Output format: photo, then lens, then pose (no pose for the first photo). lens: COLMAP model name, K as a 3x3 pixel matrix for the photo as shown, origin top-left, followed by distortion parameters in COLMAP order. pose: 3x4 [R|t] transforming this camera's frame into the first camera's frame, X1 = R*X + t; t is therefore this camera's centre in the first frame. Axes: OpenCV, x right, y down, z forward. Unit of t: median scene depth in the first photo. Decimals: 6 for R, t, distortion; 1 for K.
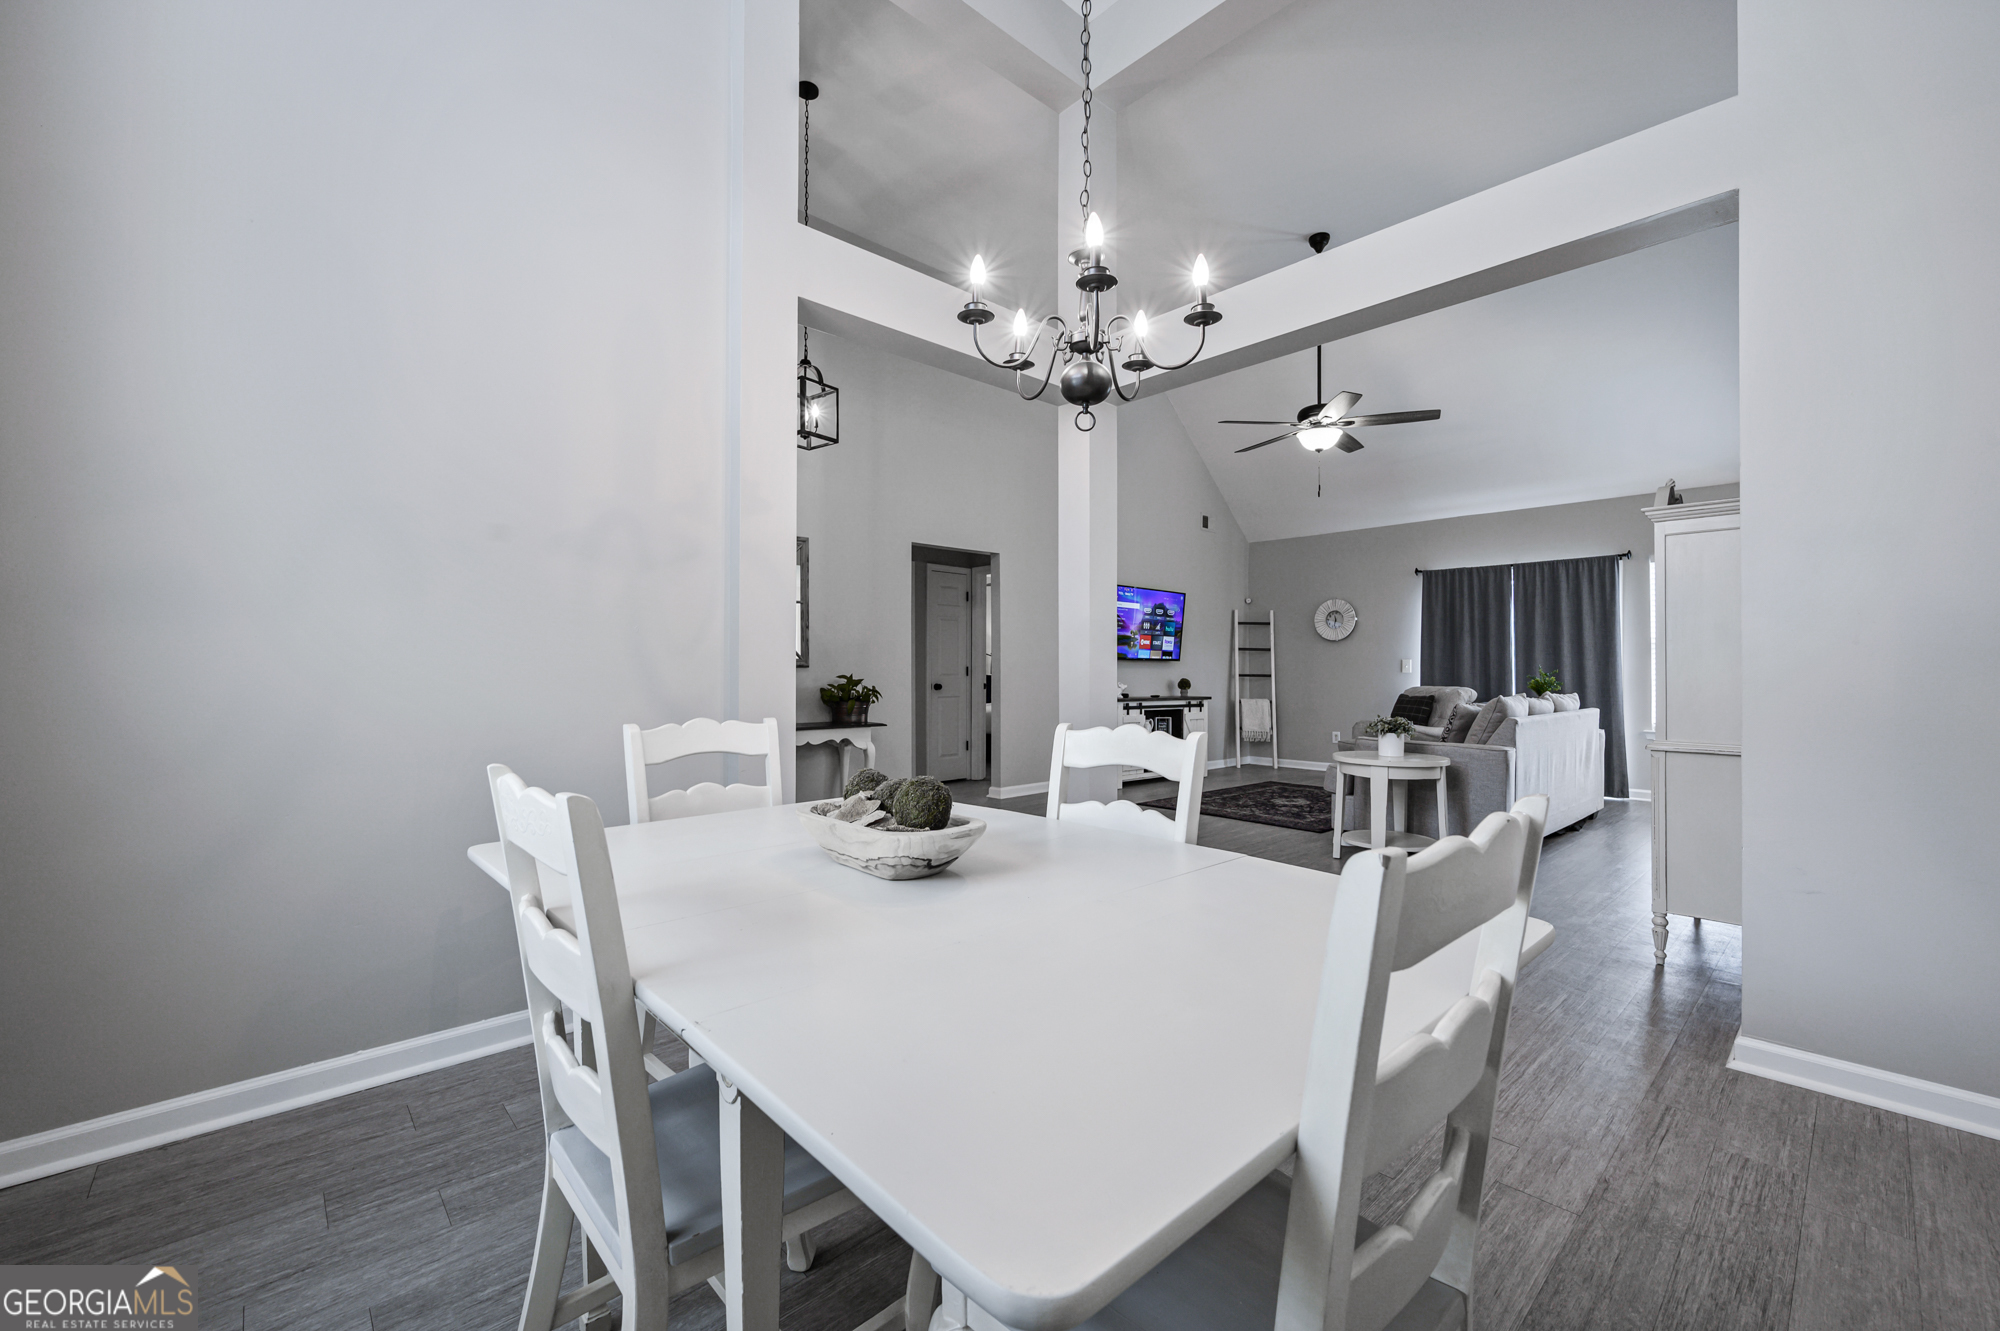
lens RADIAL K [[834.6, 0, 997.4], [0, 834.6, 667.7], [0, 0, 1]] dist [-0.007832, 0.001409]
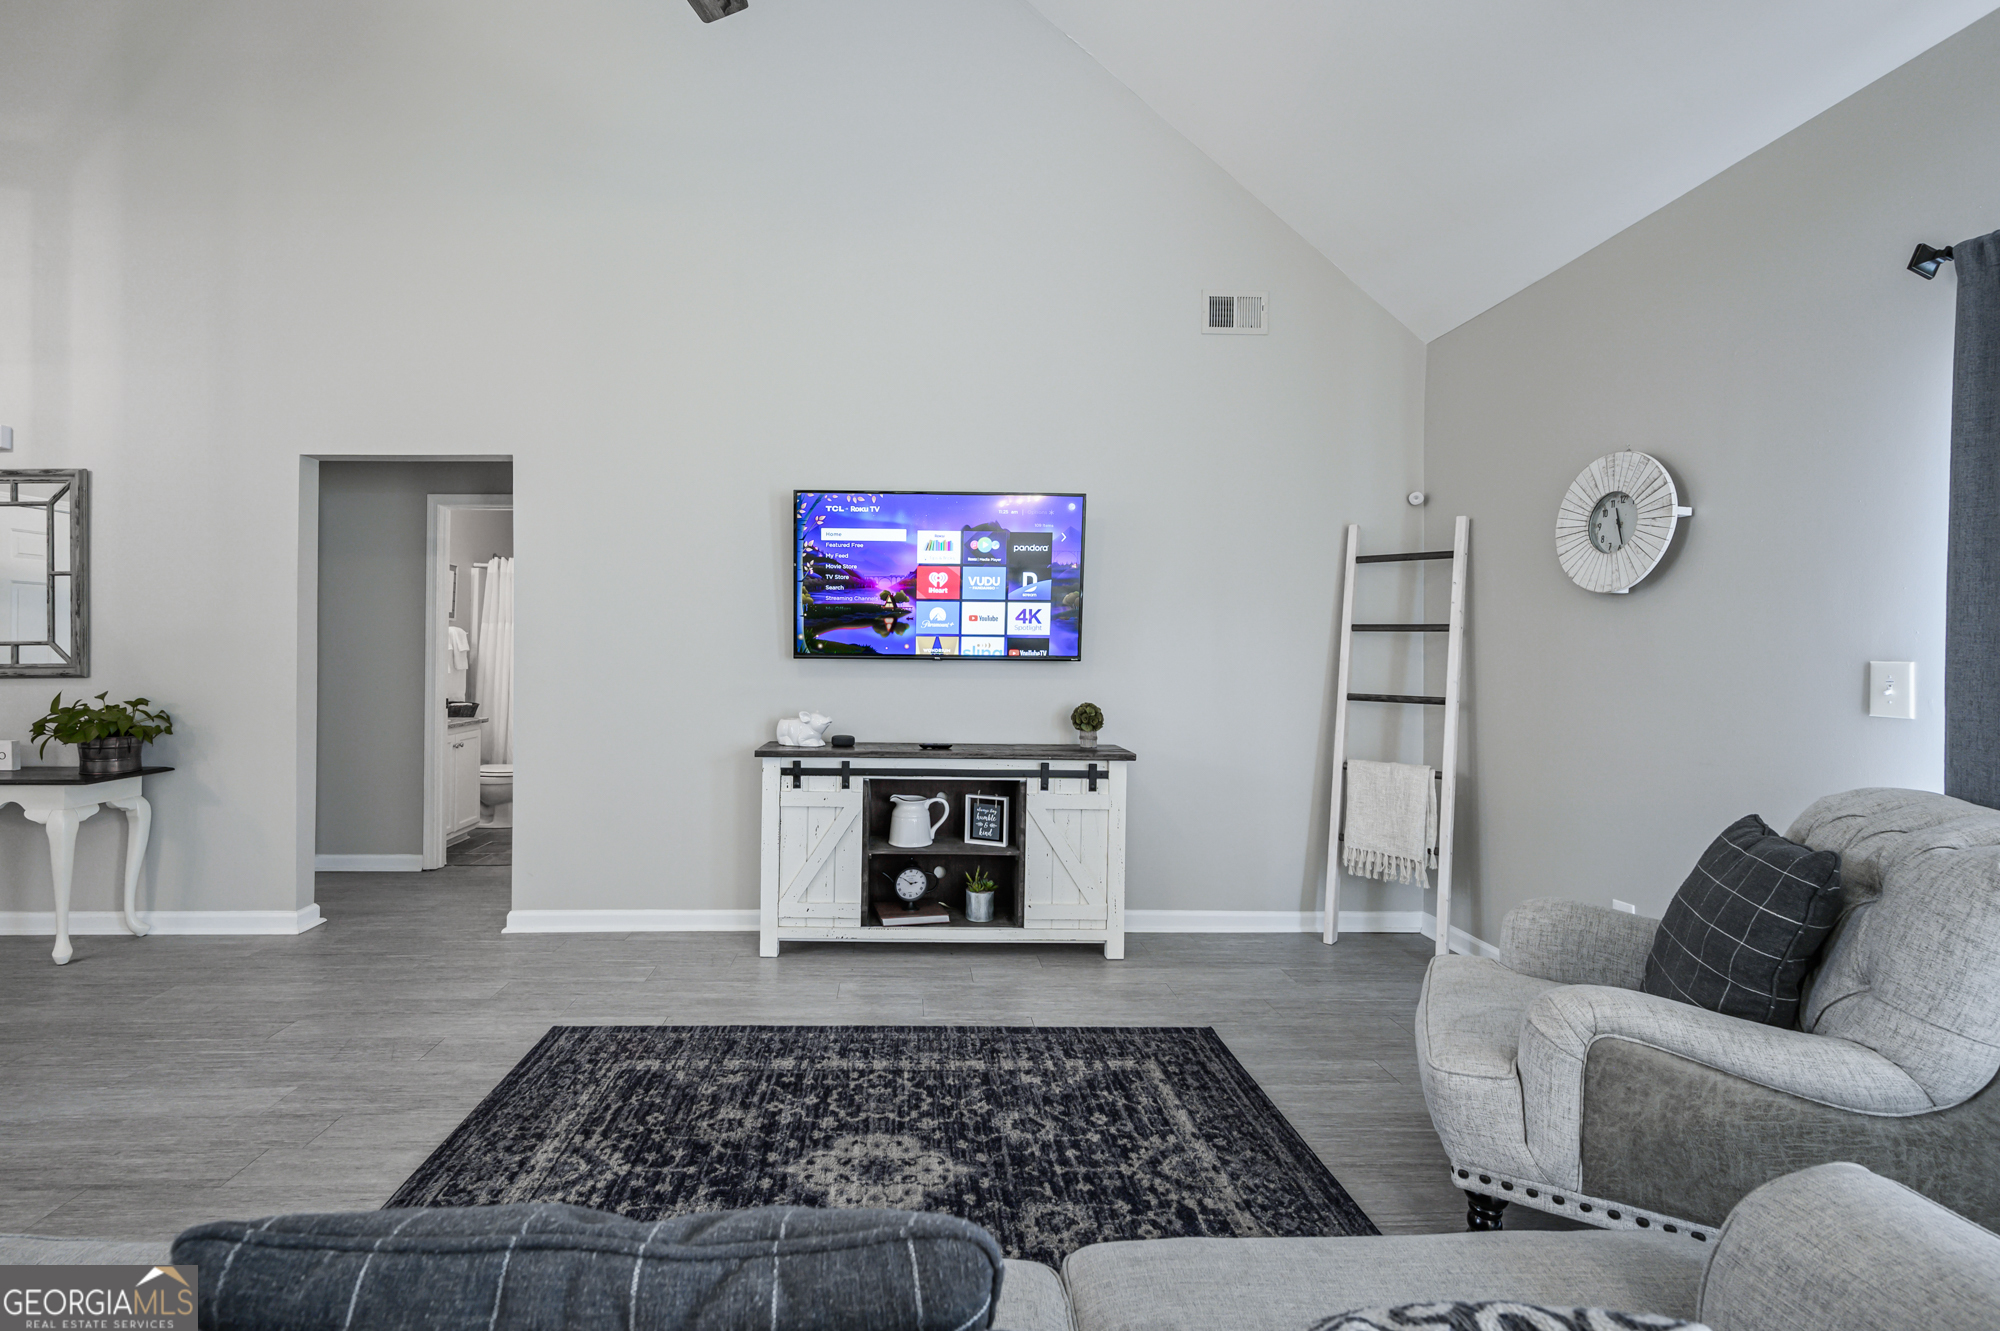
lens RADIAL K [[834.6, 0, 961.6], [0, 834.6, 656.8], [0, 0, 1]] dist [-0.007832, 0.001409]
pose [[0.741256, 0.007241, -0.671183, 0.464119], [0.000887, 0.999930, 0.011766, -0.015112], [0.671222, -0.009317, 0.741198, 0.673345]]
